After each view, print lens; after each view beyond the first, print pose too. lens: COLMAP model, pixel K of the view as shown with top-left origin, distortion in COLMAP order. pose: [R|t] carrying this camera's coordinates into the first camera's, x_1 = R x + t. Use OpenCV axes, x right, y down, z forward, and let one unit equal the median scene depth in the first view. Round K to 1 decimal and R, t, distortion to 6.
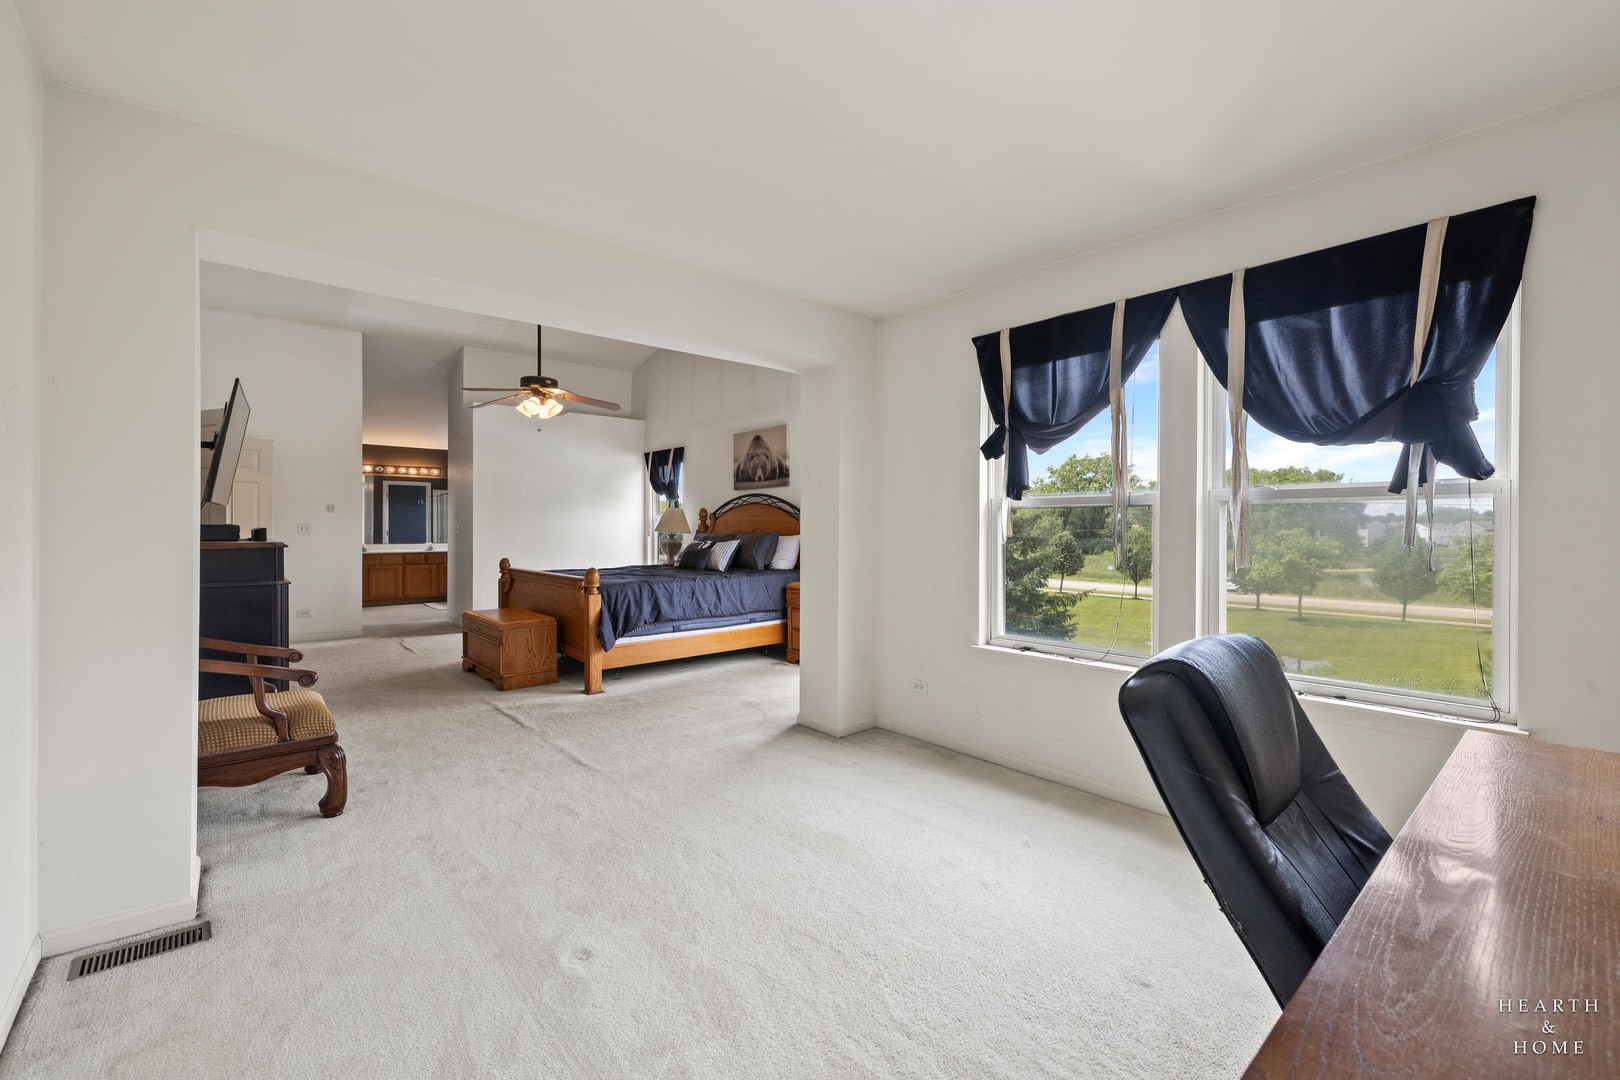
lens RADIAL K [[686.7, 0, 809.6], [0, 686.7, 528.9], [0, 0, 1]] dist [-0.000746, -0.000021]
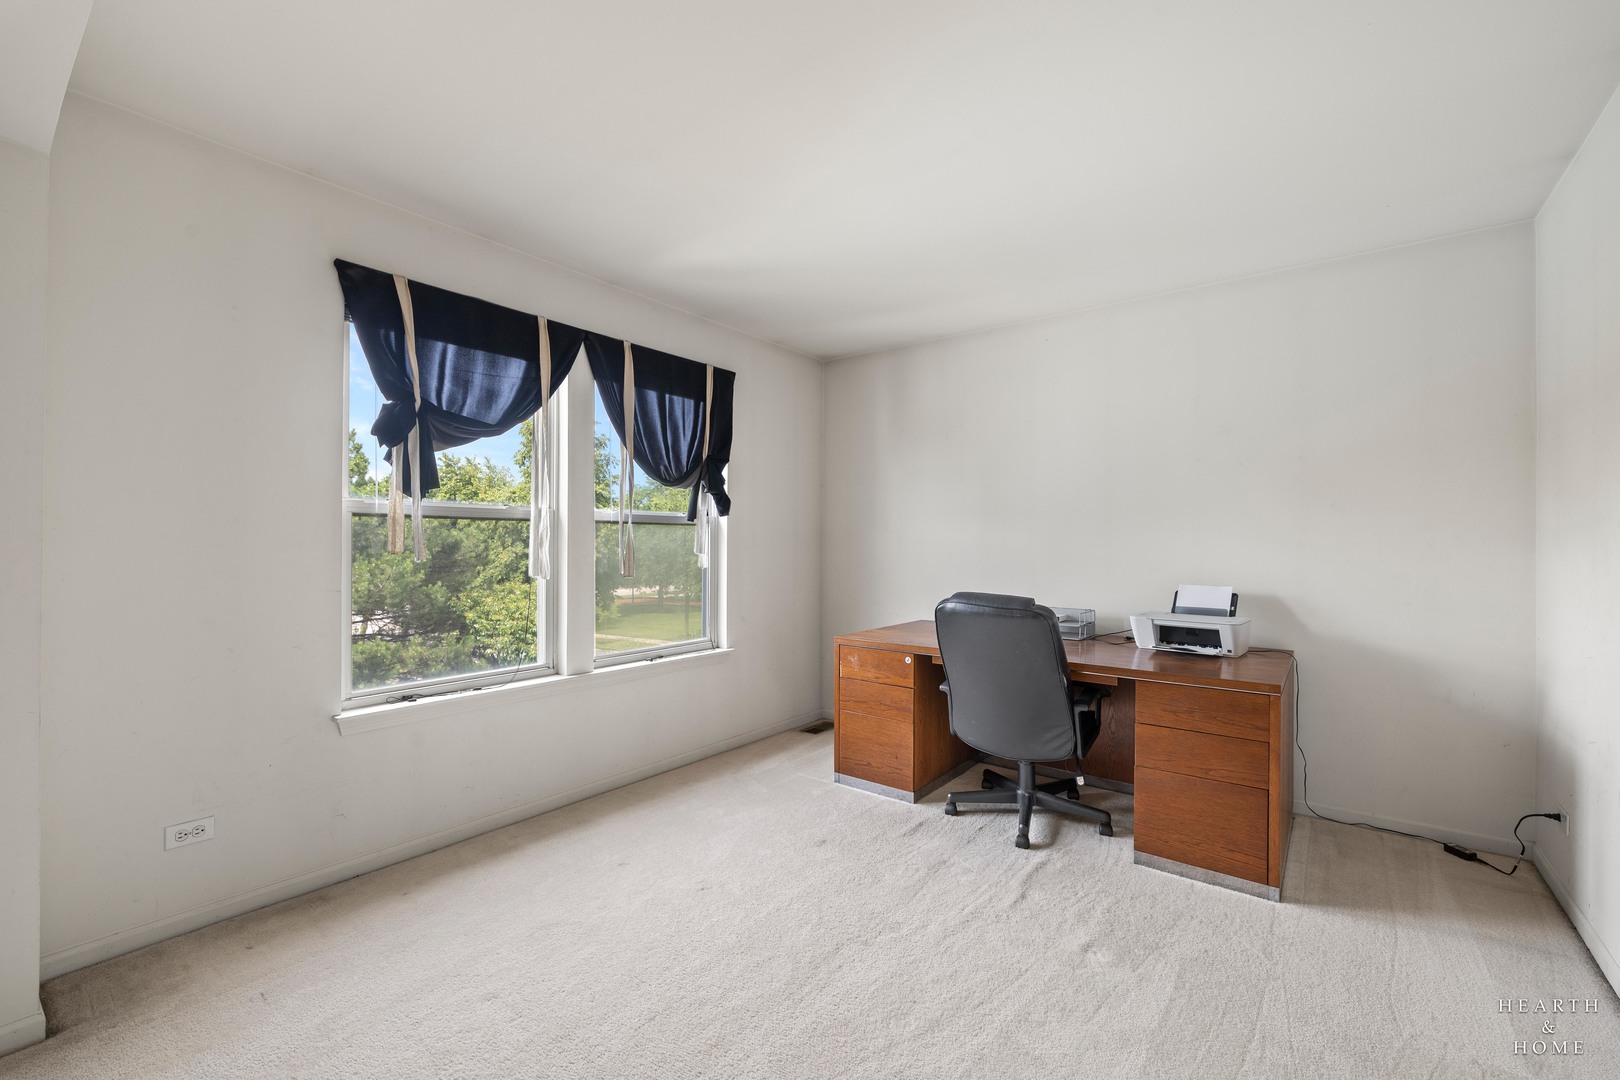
lens RADIAL K [[682.3, 0, 807.8], [0, 682.3, 542.6], [0, 0, 1]] dist [0.001465, 0.000134]
pose [[-0.199954, -0.011923, 0.979733, -0.545403], [-0.012864, 0.999872, 0.009543, -0.015793], [-0.979721, -0.010695, -0.200082, 0.731639]]
